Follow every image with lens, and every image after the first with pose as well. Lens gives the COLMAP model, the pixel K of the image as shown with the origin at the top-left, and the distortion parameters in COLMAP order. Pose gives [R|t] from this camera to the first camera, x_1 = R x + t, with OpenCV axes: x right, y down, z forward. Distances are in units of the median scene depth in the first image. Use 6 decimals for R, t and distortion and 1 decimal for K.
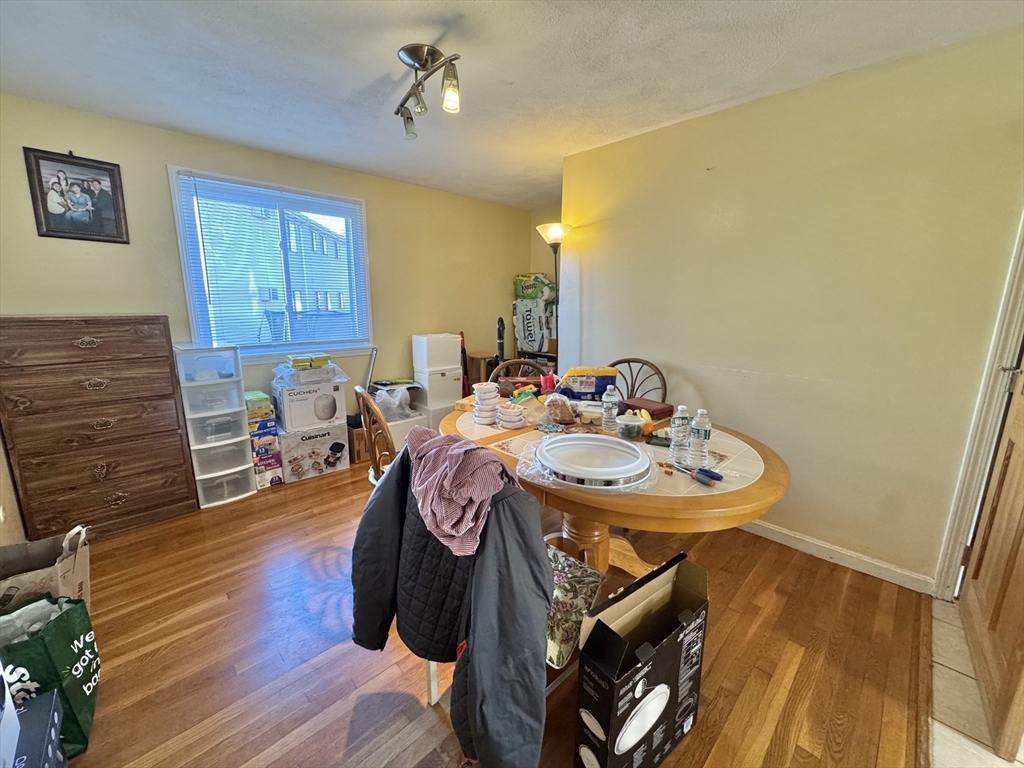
lens RADIAL K [[407.9, 0, 511.3], [0, 407.9, 382.7], [0, 0, 1]] dist [-0.003611, -0.000411]
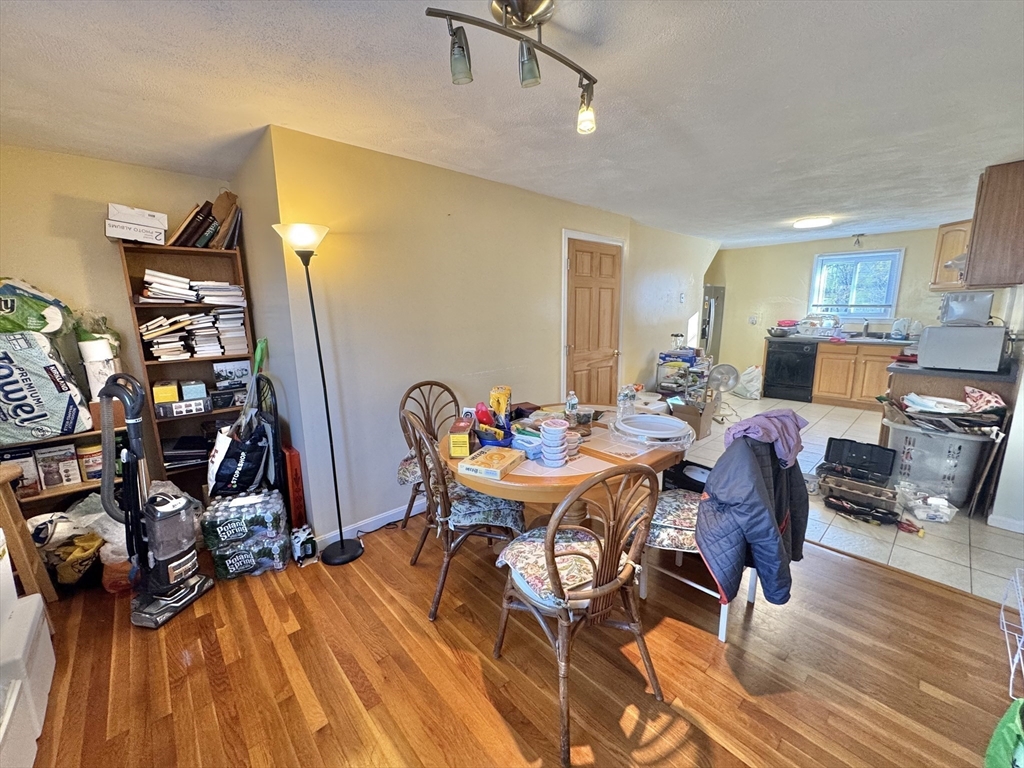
lens RADIAL K [[407.9, 0, 511.3], [0, 407.9, 382.7], [0, 0, 1]] dist [-0.003611, -0.000411]
pose [[0.037534, -0.191072, 0.980858, -0.673159], [0.211541, 0.960824, 0.179074, -0.190645], [-0.976648, 0.200770, 0.076483, 0.705355]]
